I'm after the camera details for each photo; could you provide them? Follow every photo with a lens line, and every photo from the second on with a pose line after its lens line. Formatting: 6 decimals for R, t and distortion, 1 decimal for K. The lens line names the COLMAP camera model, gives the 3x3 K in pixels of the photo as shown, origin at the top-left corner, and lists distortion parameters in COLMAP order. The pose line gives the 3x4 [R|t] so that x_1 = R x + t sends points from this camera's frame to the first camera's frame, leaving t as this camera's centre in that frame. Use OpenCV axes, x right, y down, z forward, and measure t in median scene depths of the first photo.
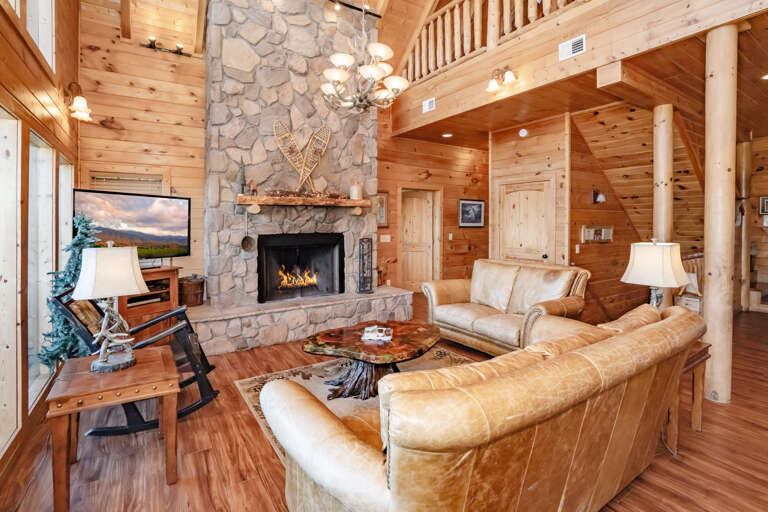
lens RADIAL K [[363.1, 0, 402.8], [0, 363.1, 277.6], [0, 0, 1]] dist [-0.025687, 0.001235]
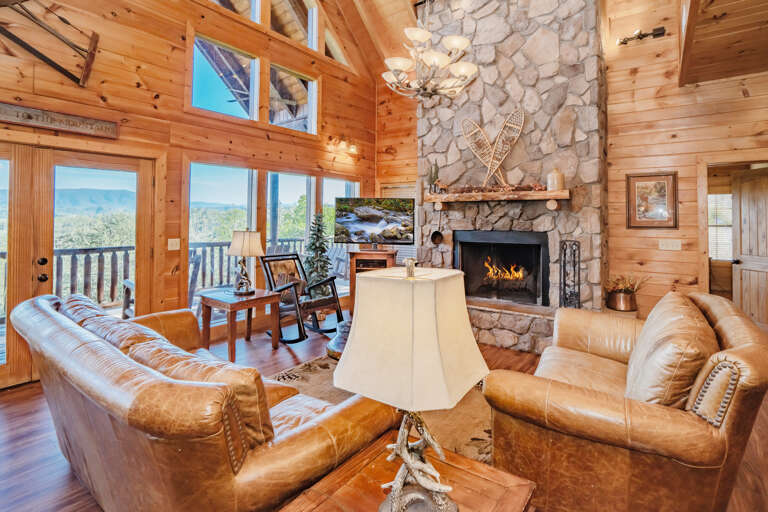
lens RADIAL K [[379.2, 0, 385.3], [0, 379.2, 260.4], [0, 0, 1]] dist [-0.017019, 0.000764]
pose [[0.336968, 0.105326, -0.935606, 0.581222], [-0.152443, 0.986715, 0.056176, -0.061840], [0.929093, 0.123697, 0.348547, 0.433246]]
